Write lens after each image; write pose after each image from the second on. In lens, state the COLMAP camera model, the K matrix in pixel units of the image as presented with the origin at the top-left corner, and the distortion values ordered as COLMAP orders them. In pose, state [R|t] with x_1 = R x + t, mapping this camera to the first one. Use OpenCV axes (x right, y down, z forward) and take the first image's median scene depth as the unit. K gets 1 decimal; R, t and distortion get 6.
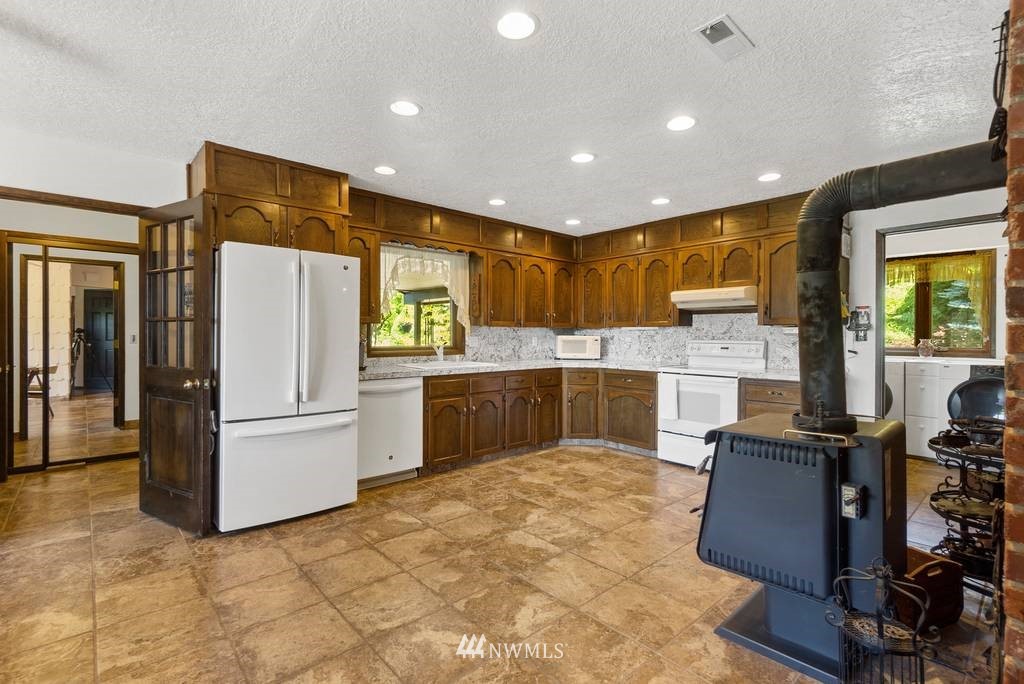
lens RADIAL K [[454.7, 0, 519.2], [0, 454.7, 343.9], [0, 0, 1]] dist [0.004249, 0.000507]
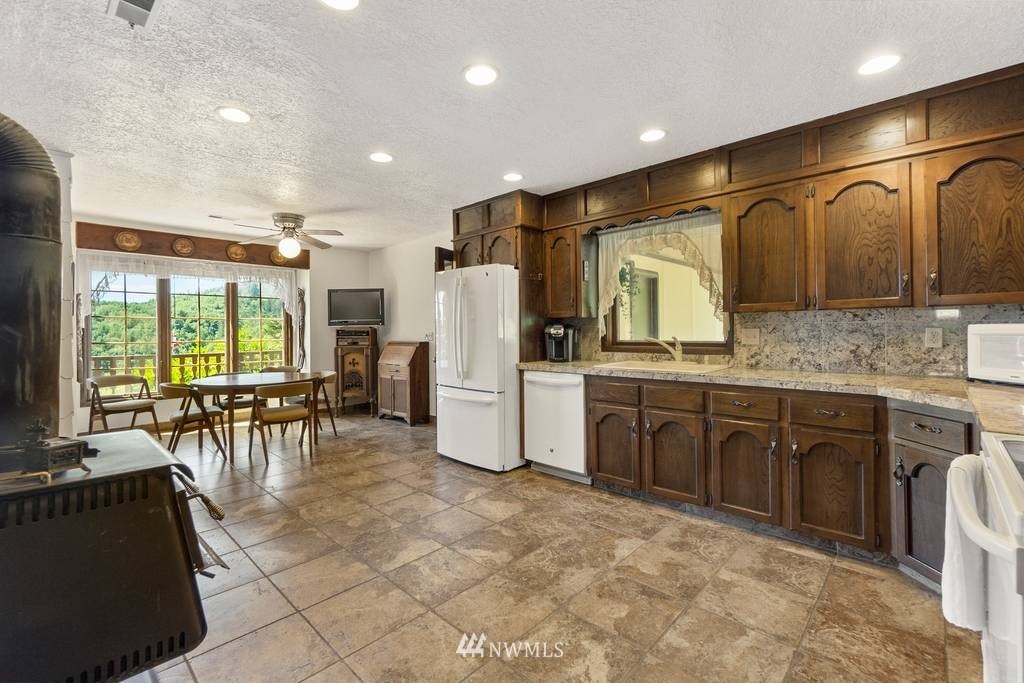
lens RADIAL K [[443.8, 0, 512.1], [0, 443.8, 332.2], [0, 0, 1]] dist [-0.008198, -0.000440]
pose [[0.087481, 0.002148, -0.996164, 0.709002], [-0.009941, 0.999950, 0.001283, -0.012270], [0.996117, 0.009790, 0.087498, 0.849100]]
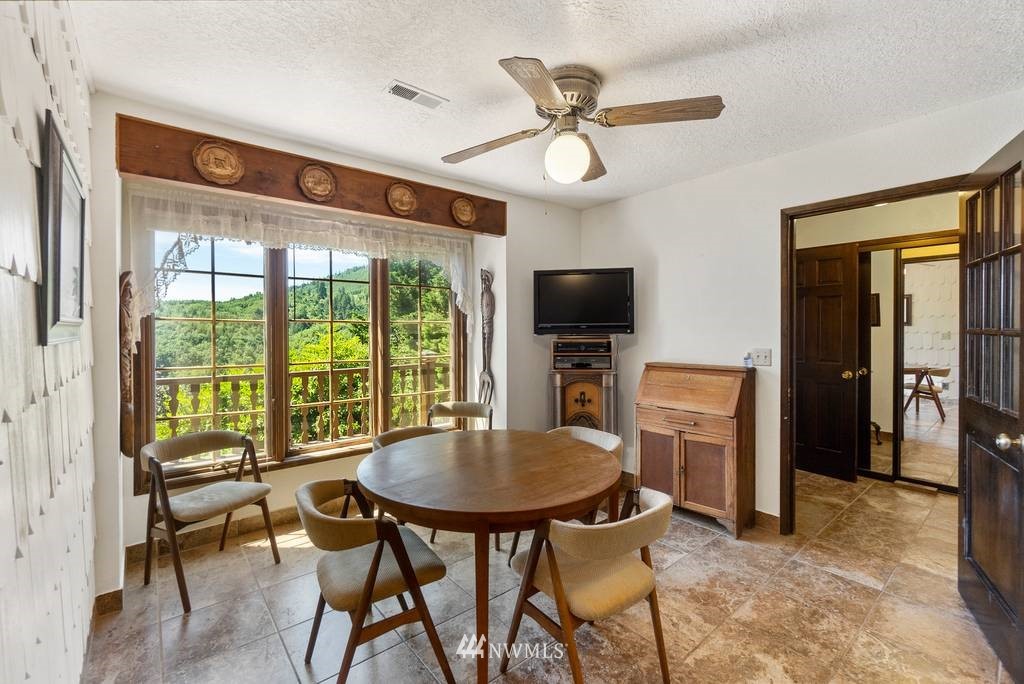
lens RADIAL K [[454.7, 0, 514.2], [0, 454.7, 333.6], [0, 0, 1]] dist [0.004249, 0.000507]
pose [[-0.038729, 0.011468, -0.999184, -0.061343], [-0.017597, 0.999771, 0.012157, -0.040465], [0.999095, 0.018053, -0.038518, 0.272504]]
